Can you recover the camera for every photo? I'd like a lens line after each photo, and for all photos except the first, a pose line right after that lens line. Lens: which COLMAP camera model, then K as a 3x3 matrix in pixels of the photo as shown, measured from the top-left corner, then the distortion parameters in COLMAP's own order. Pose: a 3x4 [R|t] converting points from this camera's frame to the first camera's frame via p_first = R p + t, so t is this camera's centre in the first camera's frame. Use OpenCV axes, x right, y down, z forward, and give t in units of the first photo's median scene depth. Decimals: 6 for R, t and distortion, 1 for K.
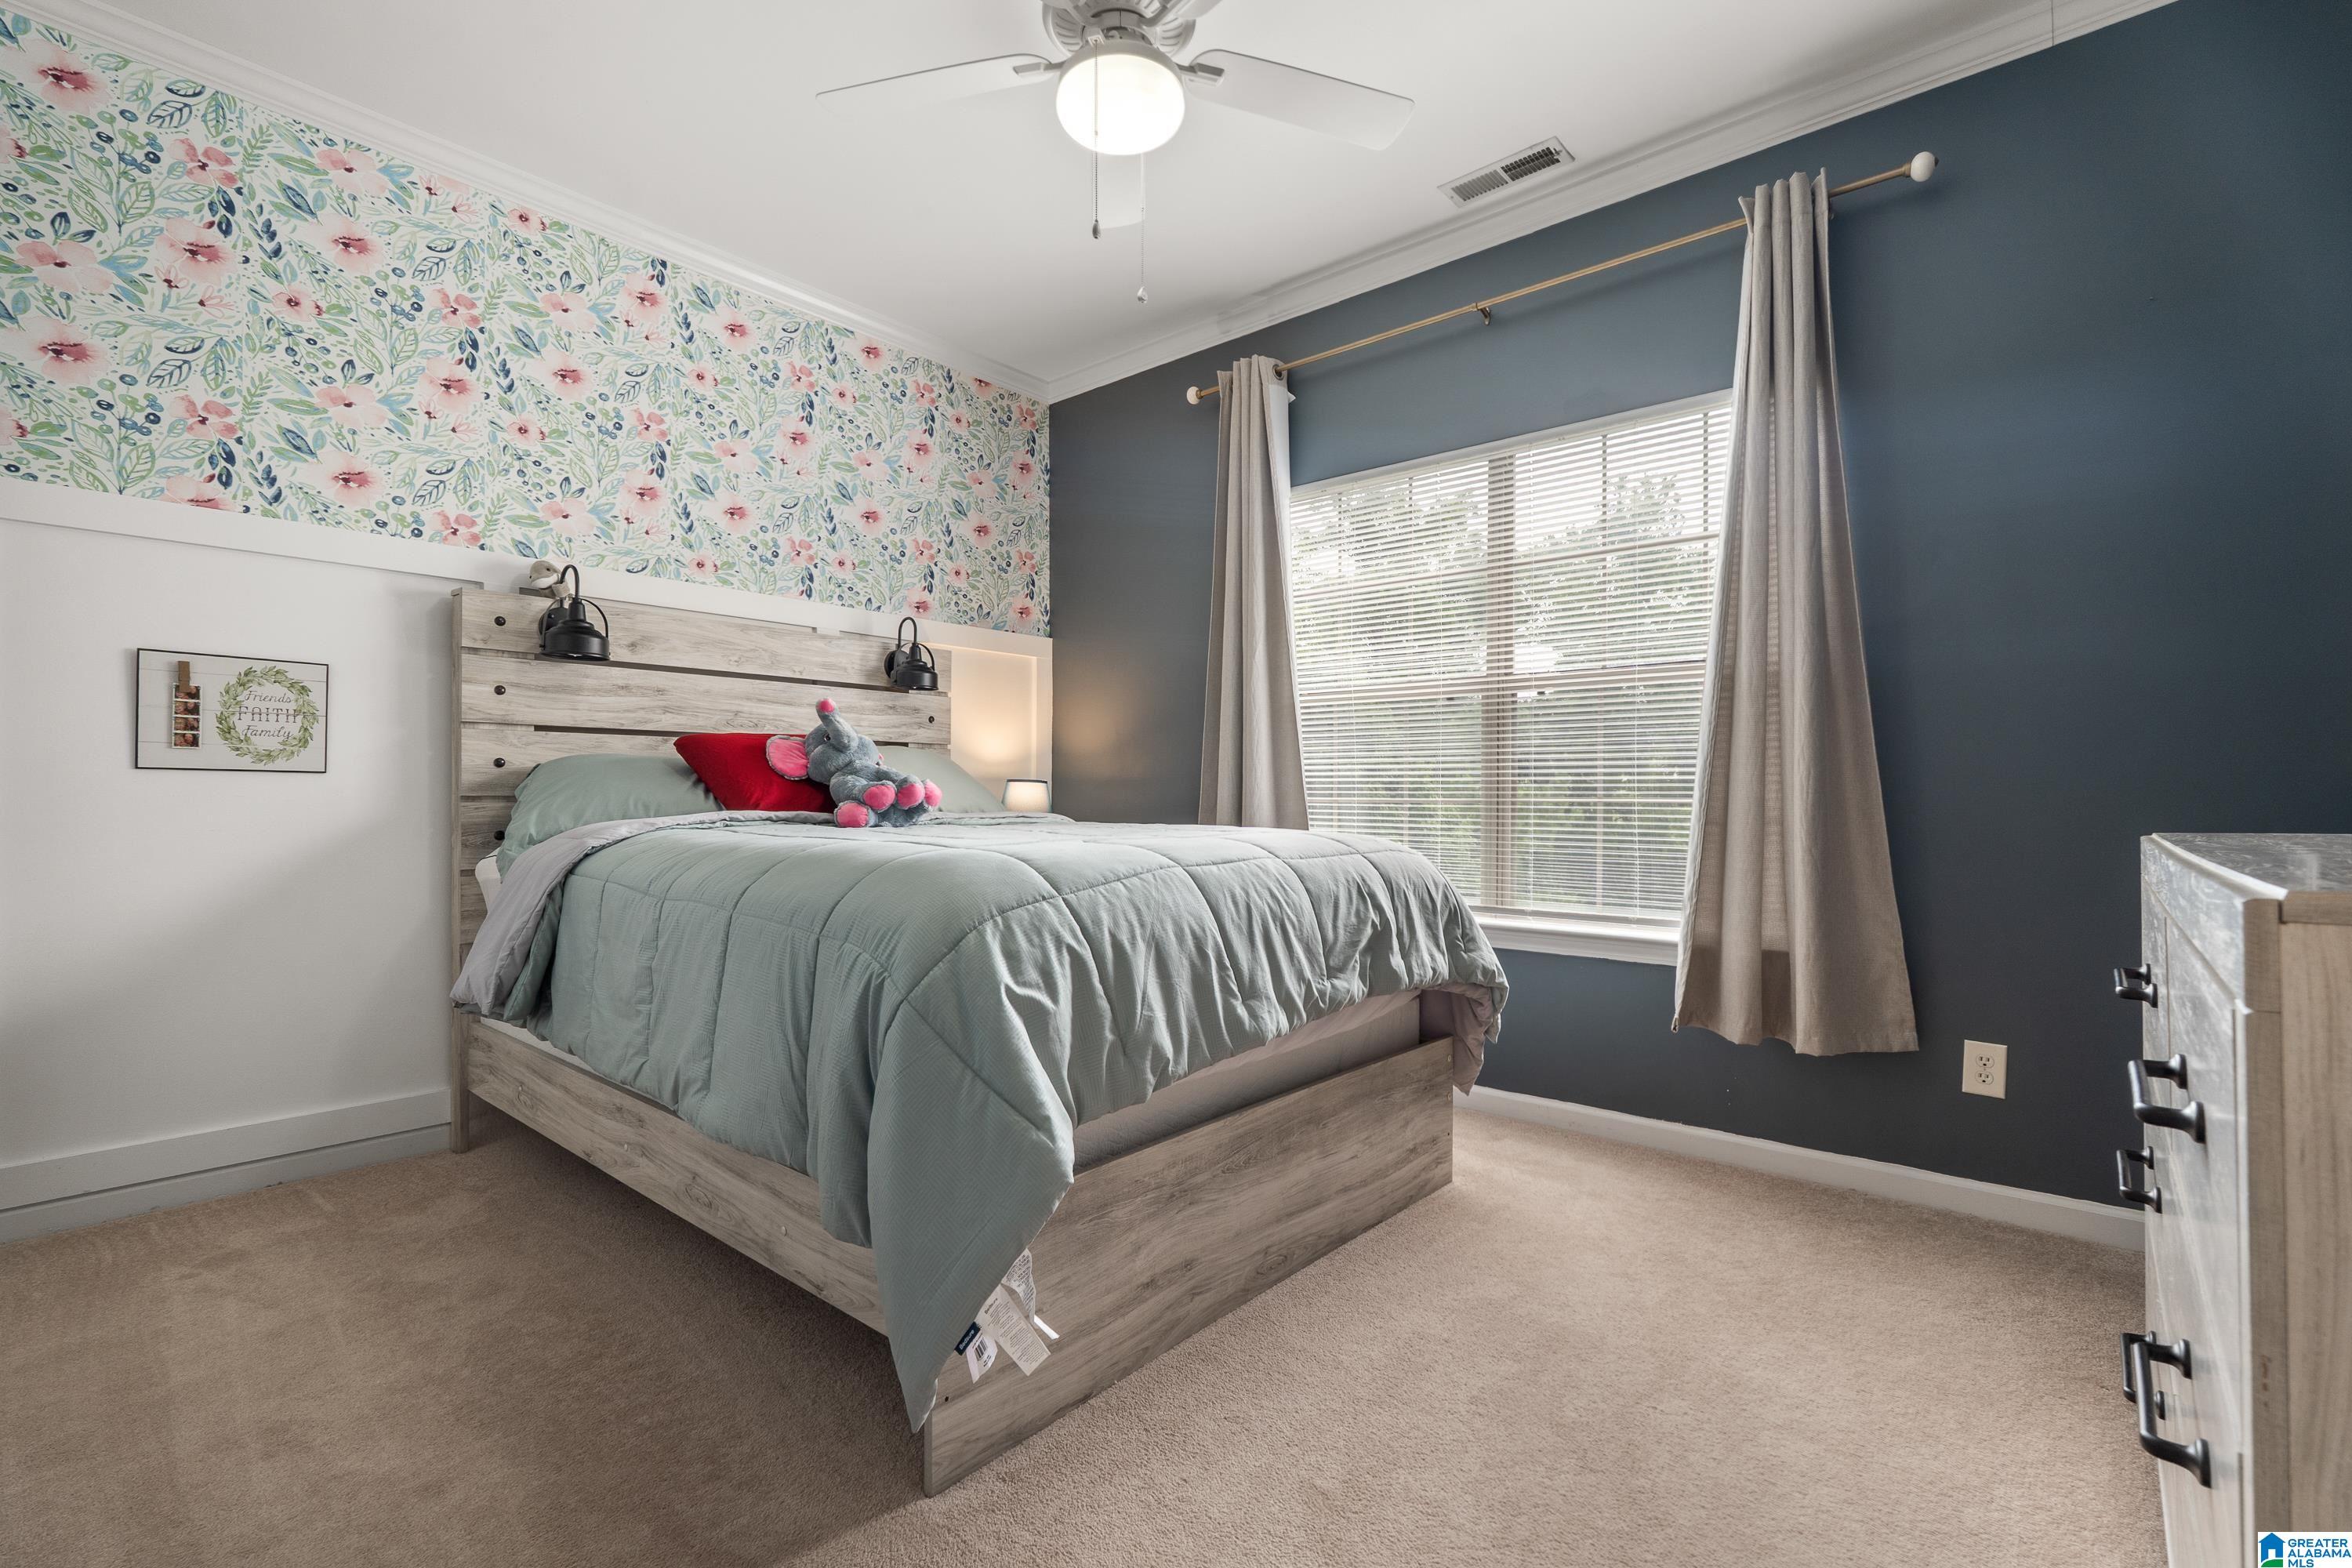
lens RADIAL K [[1049.6, 0, 1176.0], [0, 1049.6, 784.0], [0, 0, 1]] dist [-0.008878, 0.000237]
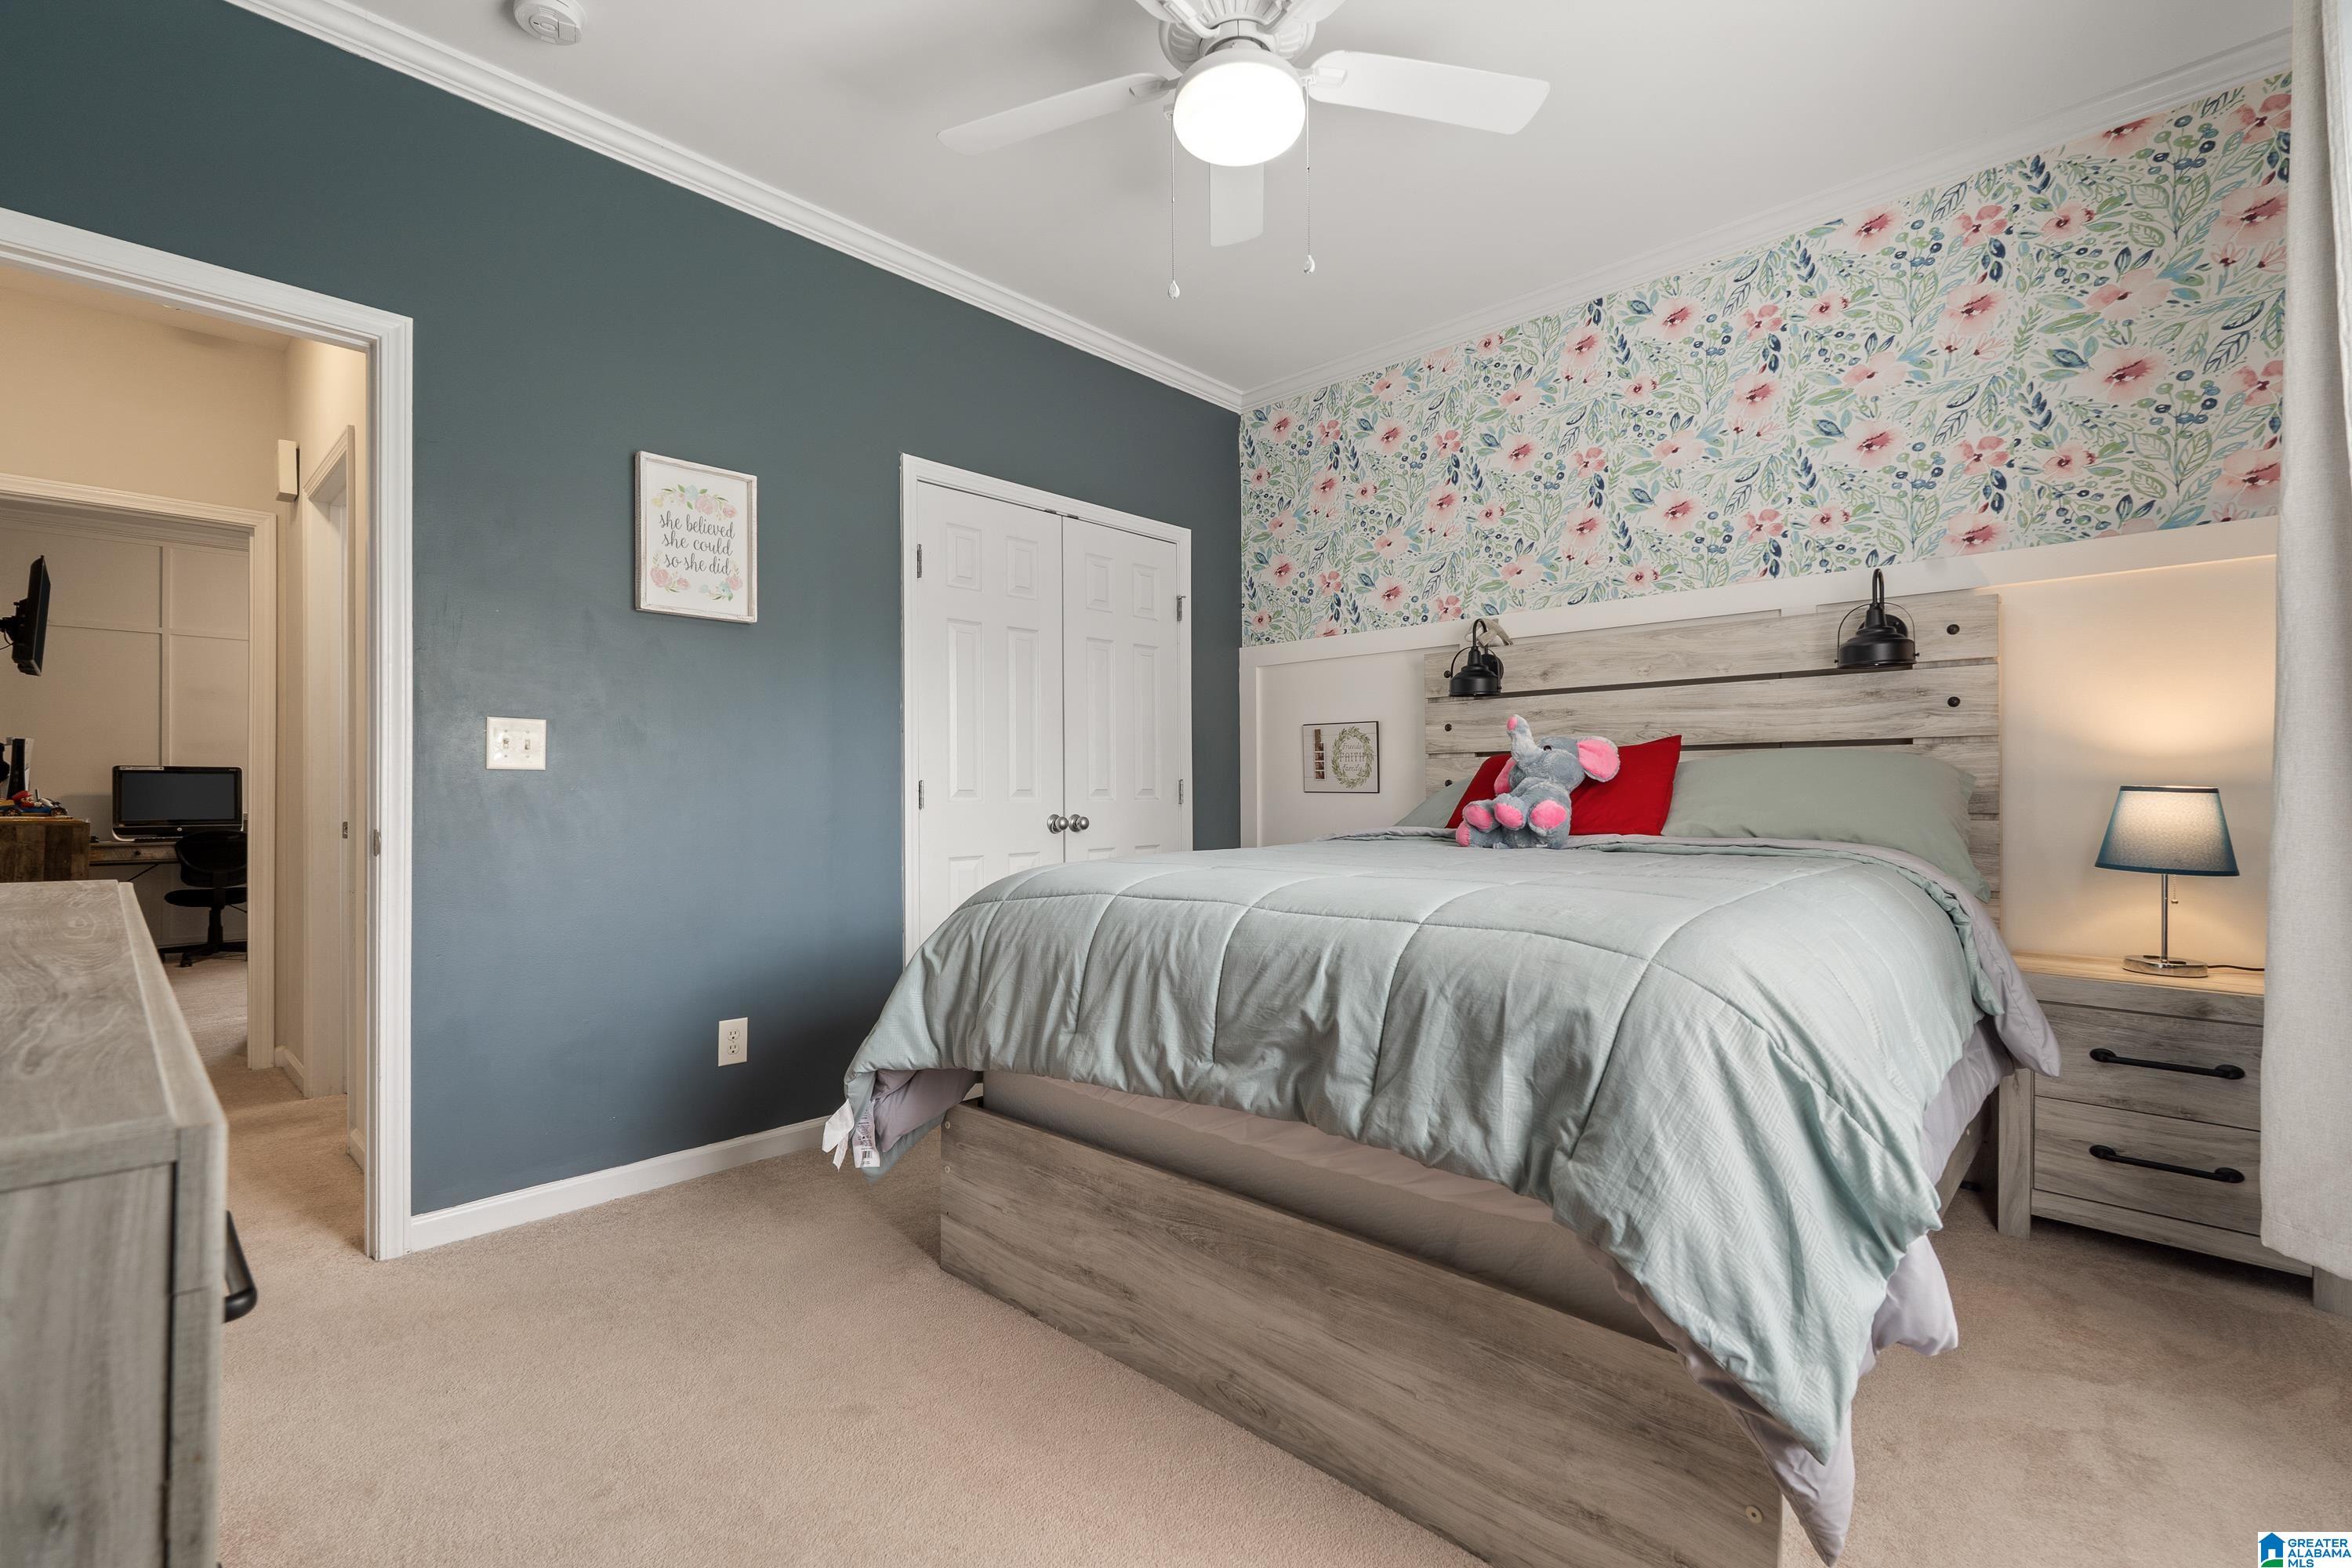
lens RADIAL K [[1065.7, 0, 1164.8], [0, 1065.7, 756.7], [0, 0, 1]] dist [0.005223, 0.000109]
pose [[-0.060096, -0.033819, -0.997620, 0.611913], [0.017319, 0.999240, -0.034918, -0.012094], [0.998042, -0.019376, -0.059465, 0.642933]]
